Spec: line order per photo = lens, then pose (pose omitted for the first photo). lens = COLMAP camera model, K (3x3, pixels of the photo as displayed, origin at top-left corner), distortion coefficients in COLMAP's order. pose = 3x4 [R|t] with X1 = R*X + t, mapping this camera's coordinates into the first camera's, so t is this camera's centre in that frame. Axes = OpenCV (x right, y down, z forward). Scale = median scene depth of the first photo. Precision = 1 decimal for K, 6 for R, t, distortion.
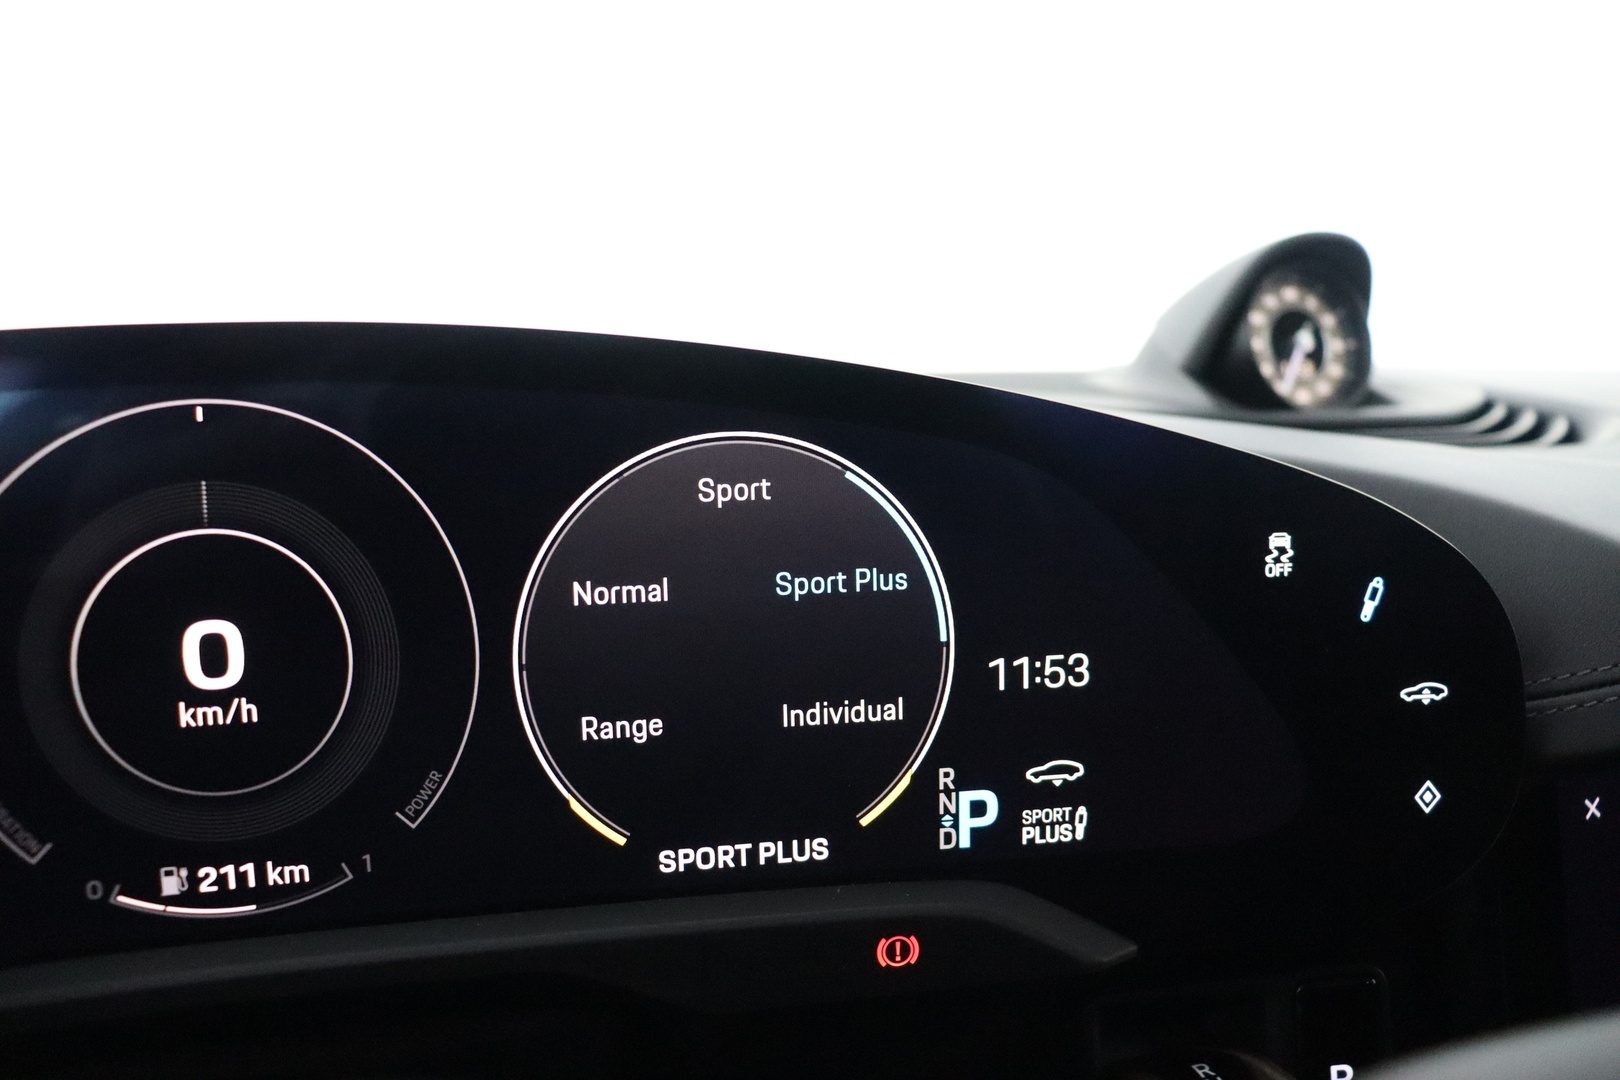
lens RADIAL K [[1297.6, 0, 814.7], [0, 1297.6, 509.3], [0, 0, 1]] dist [-0.183670, 0.126444]
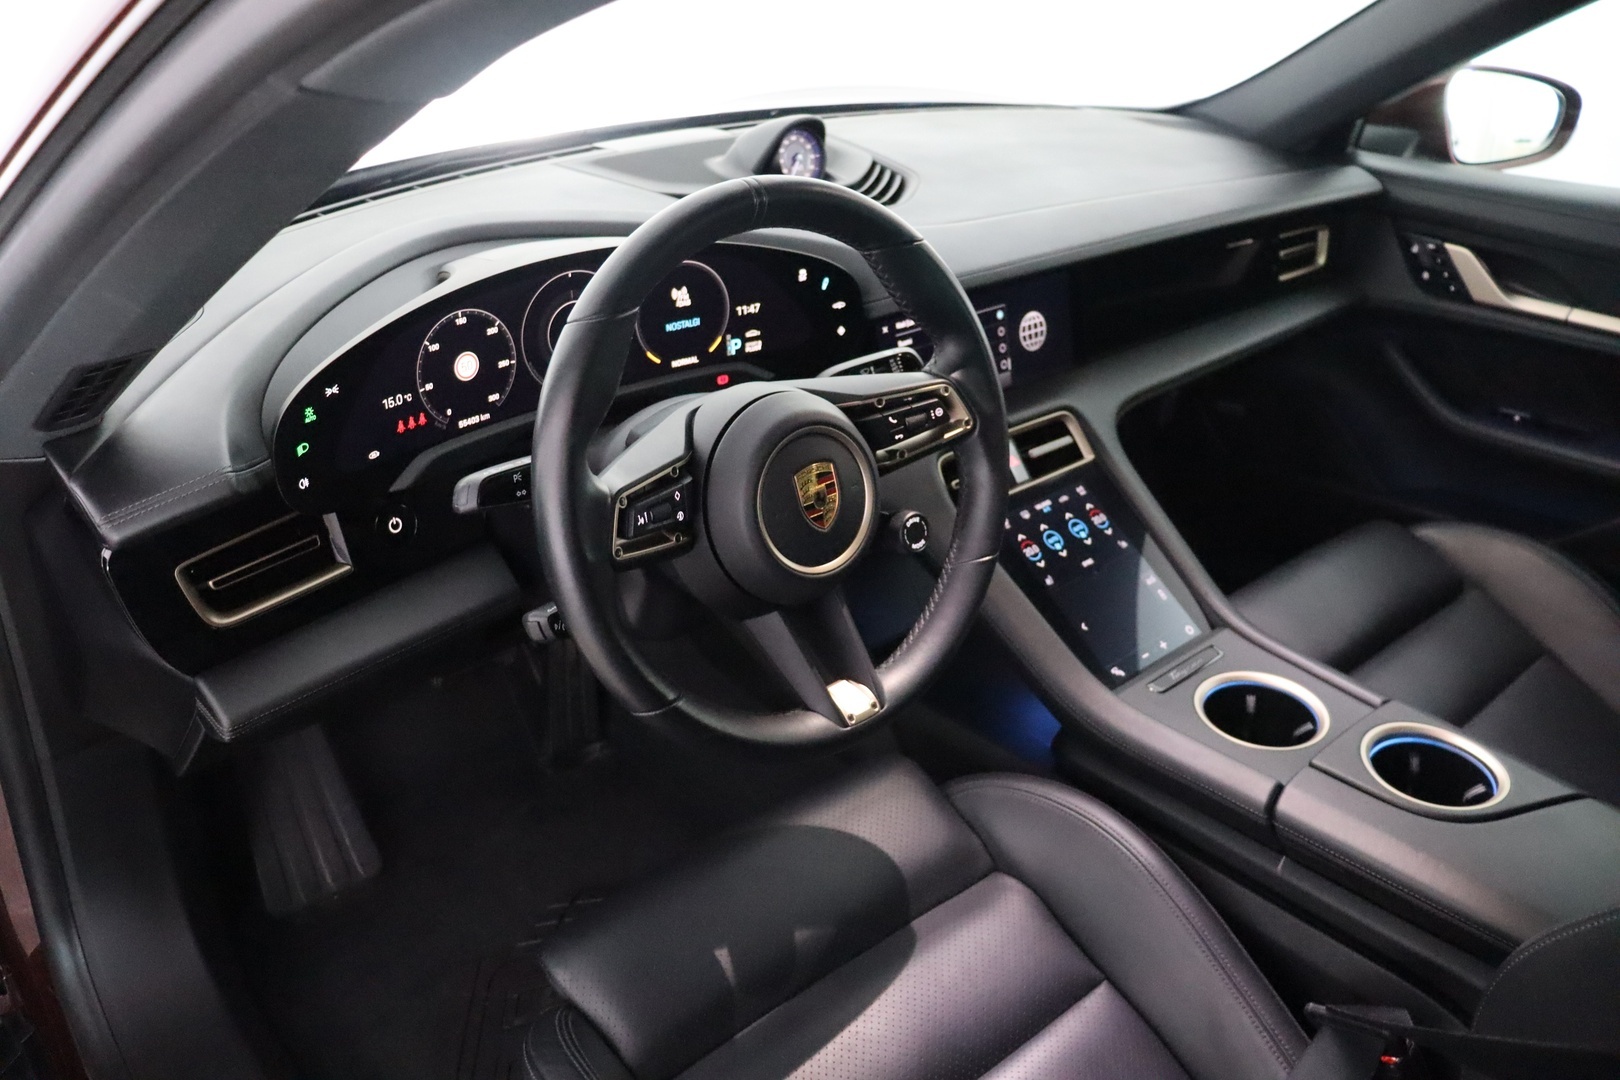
lens RADIAL K [[1313.2, 0, 821.6], [0, 1313.2, 535.5], [0, 0, 1]] dist [-0.180505, 0.153056]
pose [[0.918184, -0.167630, 0.358941, -1.191975], [0.034110, 0.936151, 0.349941, -0.629787], [-0.394684, -0.309066, 0.865276, -2.835935]]
